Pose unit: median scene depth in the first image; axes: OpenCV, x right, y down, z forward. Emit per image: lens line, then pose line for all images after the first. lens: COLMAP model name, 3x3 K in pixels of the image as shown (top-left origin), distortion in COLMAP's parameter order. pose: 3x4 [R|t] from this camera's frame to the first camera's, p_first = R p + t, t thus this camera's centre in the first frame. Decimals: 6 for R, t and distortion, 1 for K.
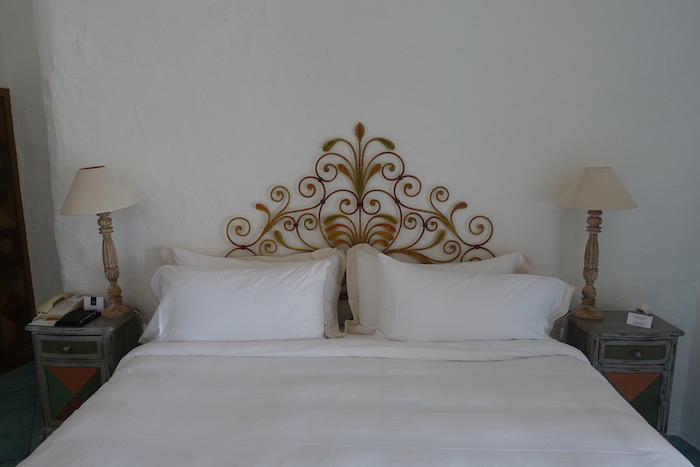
lens RADIAL K [[490.4, 0, 350.6], [0, 490.4, 234.1], [0, 0, 1]] dist [0.008368, 0.000229]
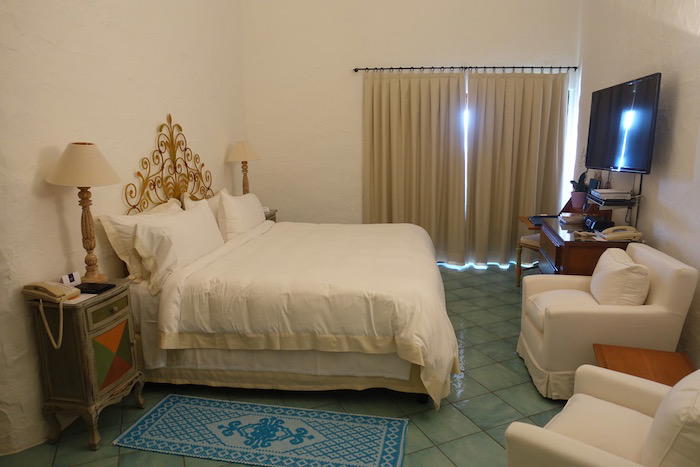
lens RADIAL K [[490.4, 0, 350.7], [0, 490.4, 232.6], [0, 0, 1]] dist [0.008368, 0.000229]
pose [[0.117406, -0.185415, 0.975621, -1.442870], [0.201671, 0.966397, 0.159393, 0.000757], [-0.972391, 0.178041, 0.150854, 0.274705]]
